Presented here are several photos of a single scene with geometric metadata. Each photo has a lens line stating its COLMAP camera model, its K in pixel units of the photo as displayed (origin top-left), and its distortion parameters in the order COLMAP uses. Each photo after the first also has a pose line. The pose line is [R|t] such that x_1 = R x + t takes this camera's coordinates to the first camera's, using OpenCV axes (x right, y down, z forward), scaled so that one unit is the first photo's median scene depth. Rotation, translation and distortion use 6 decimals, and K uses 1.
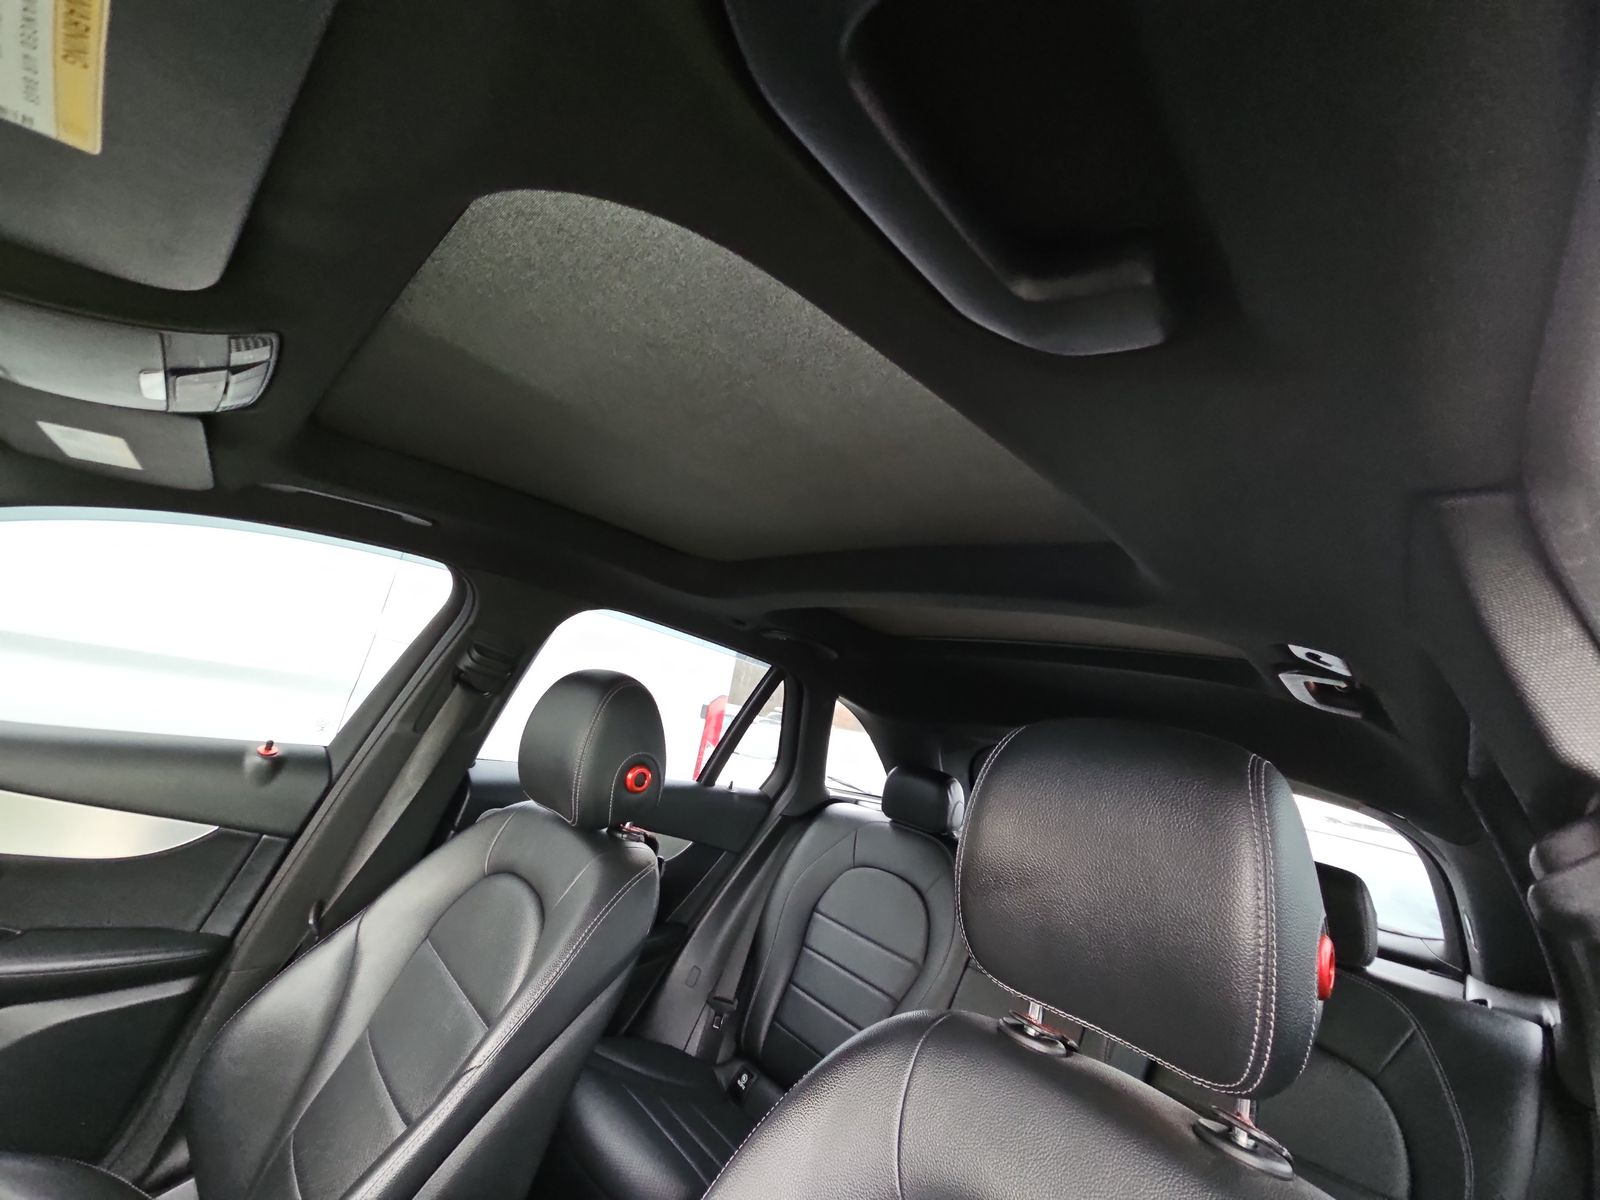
lens RADIAL K [[651.5, 0, 800.0], [0, 651.5, 600.0], [0, 0, 1]] dist [0.001691, -0.003513]
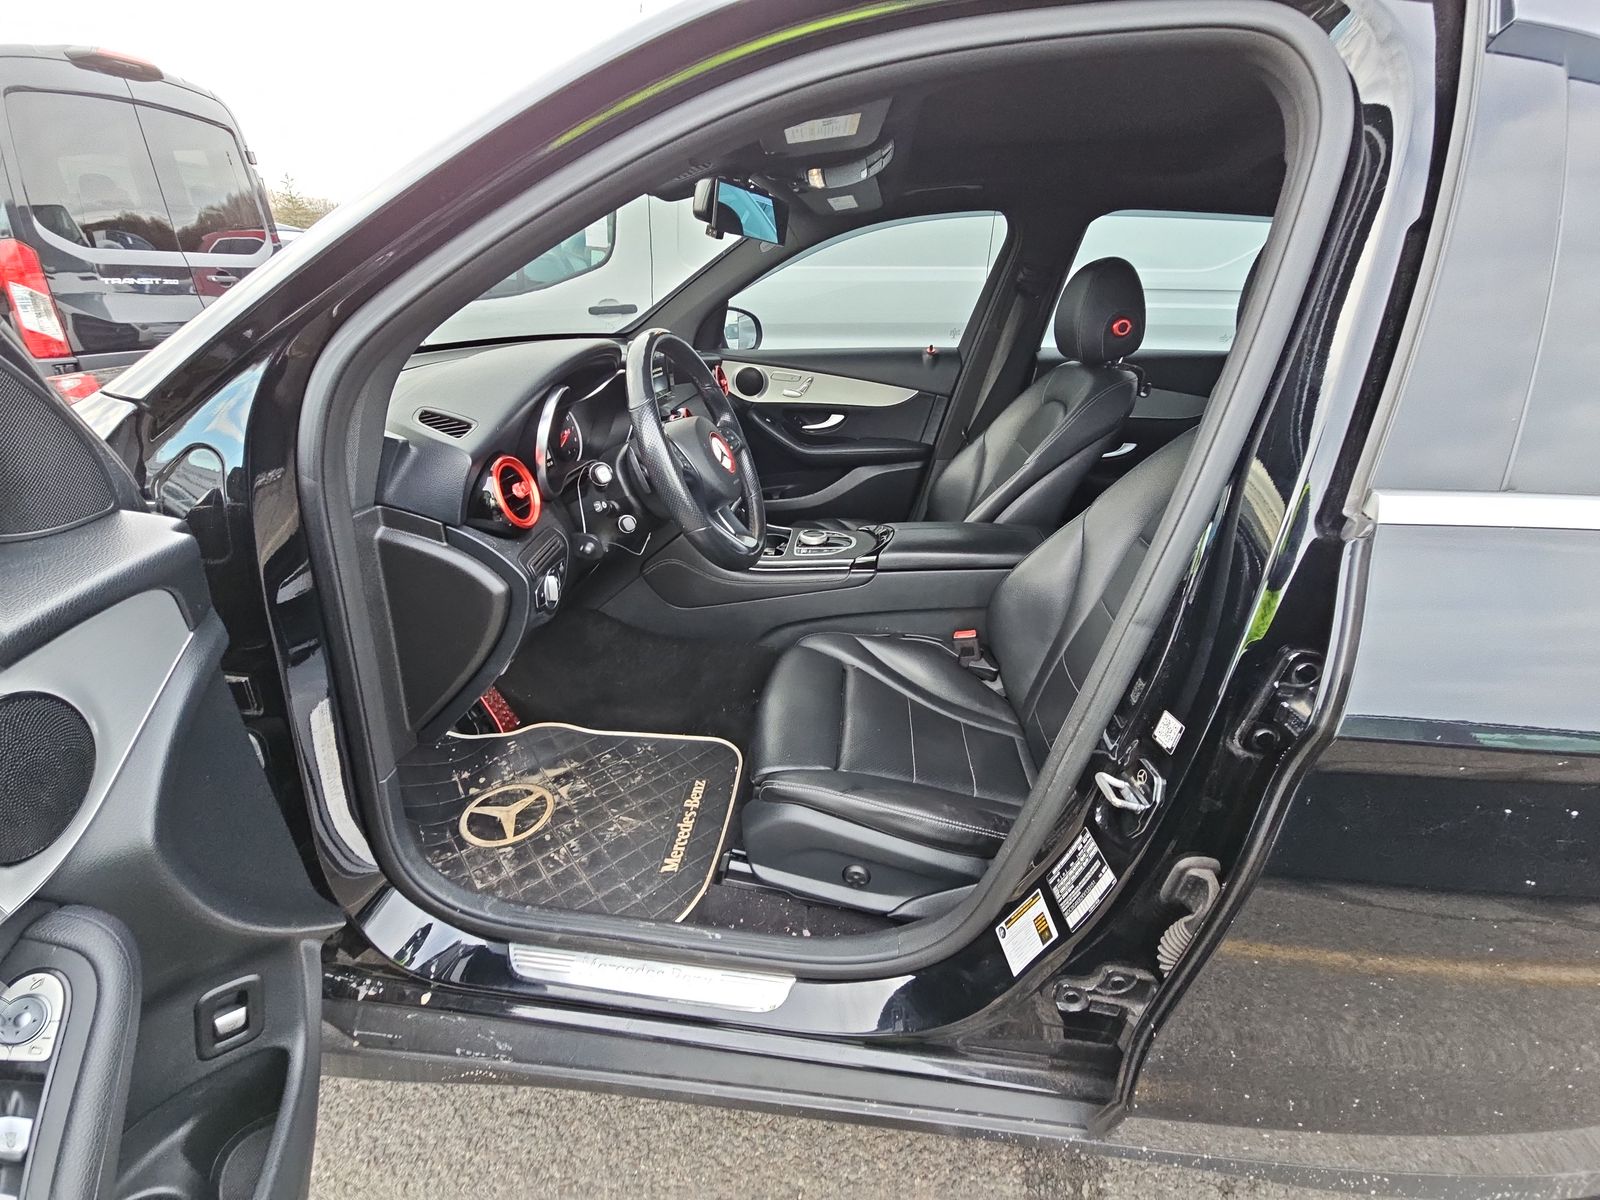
lens RADIAL K [[651.5, 0, 800.0], [0, 651.5, 600.0], [0, 0, 1]] dist [0.001691, -0.003513]
pose [[0.624878, 0.136051, -0.768777, 0.527055], [0.252393, 0.896621, 0.363826, 0.099217], [0.738800, -0.421380, 0.525940, -0.616352]]
